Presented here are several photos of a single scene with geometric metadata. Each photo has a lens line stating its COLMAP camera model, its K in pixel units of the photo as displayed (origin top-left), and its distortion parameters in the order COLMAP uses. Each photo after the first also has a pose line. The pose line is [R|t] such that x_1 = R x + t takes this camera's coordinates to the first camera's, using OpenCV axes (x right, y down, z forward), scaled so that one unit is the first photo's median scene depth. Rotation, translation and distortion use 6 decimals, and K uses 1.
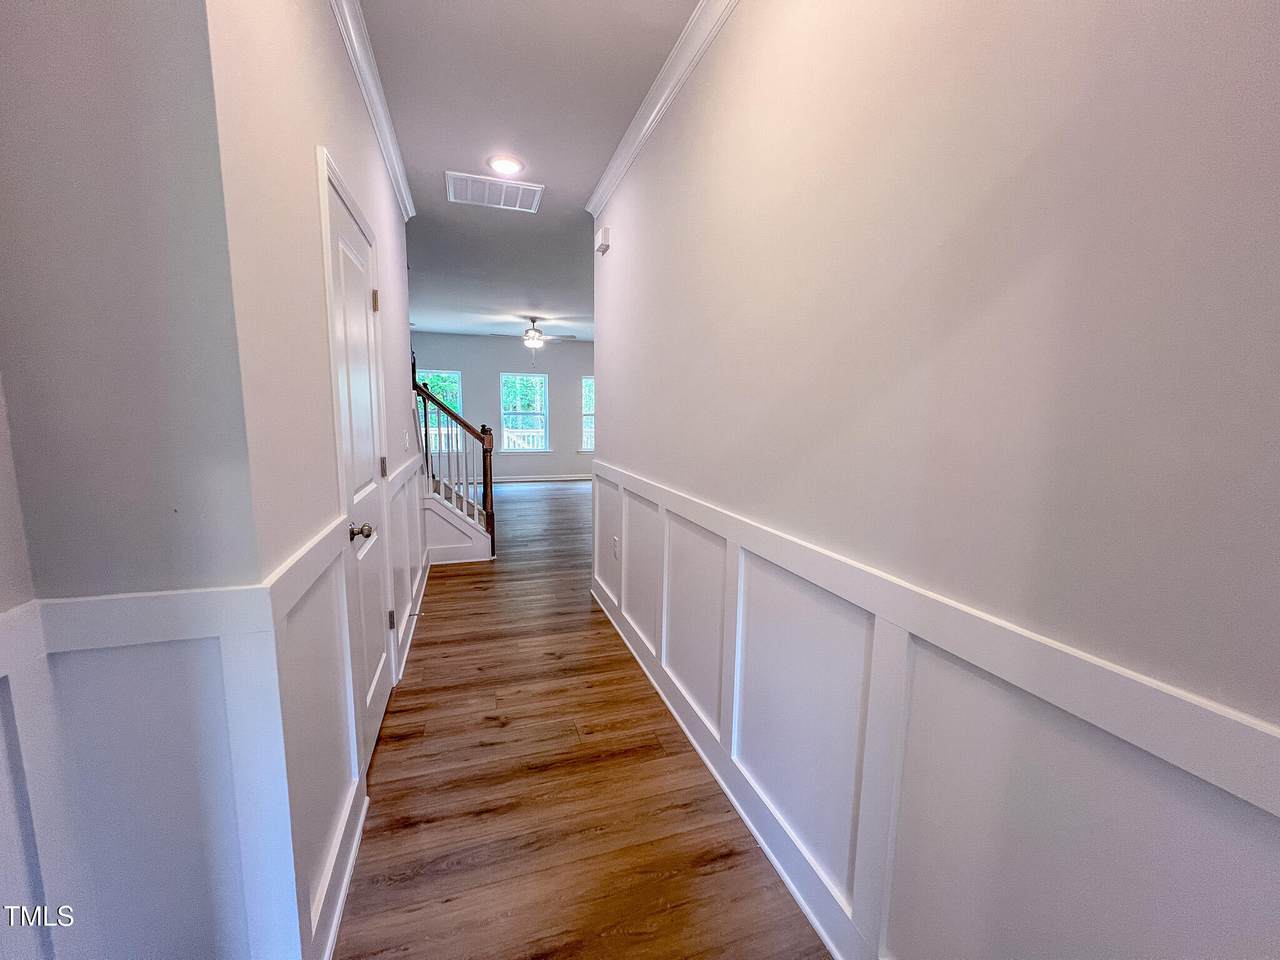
lens RADIAL K [[532.1, 0, 640.0], [0, 532.1, 480.0], [0, 0, 1]] dist [0.000458, 0.000017]
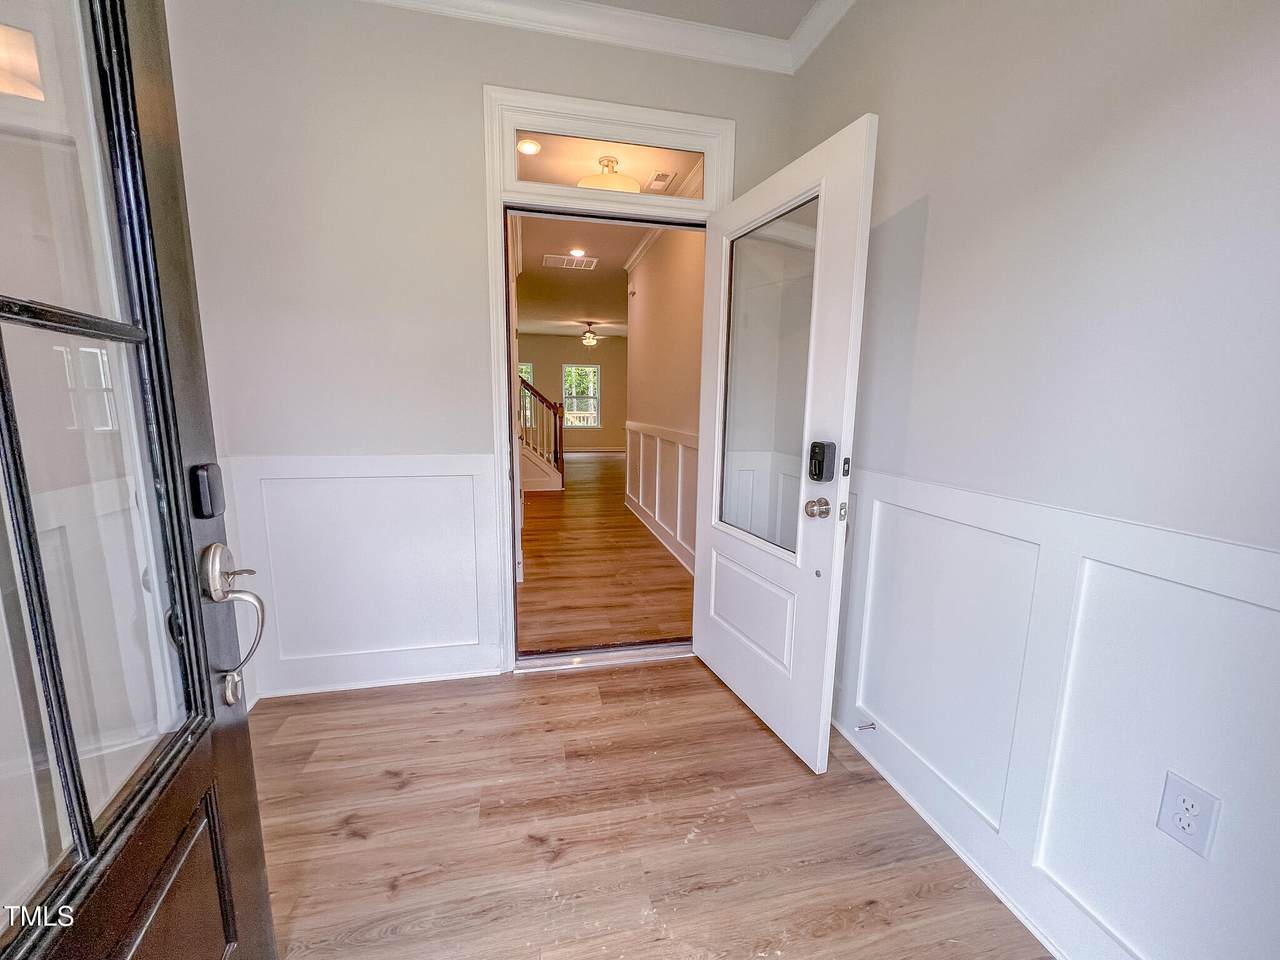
lens RADIAL K [[532.1, 0, 640.0], [0, 532.1, 480.0], [0, 0, 1]] dist [0.000458, 0.000017]
pose [[0.995423, 0.014966, -0.094388, 0.051119], [-0.012975, 0.999681, 0.021680, 0.050538], [0.094683, -0.020356, 0.995299, -0.289345]]
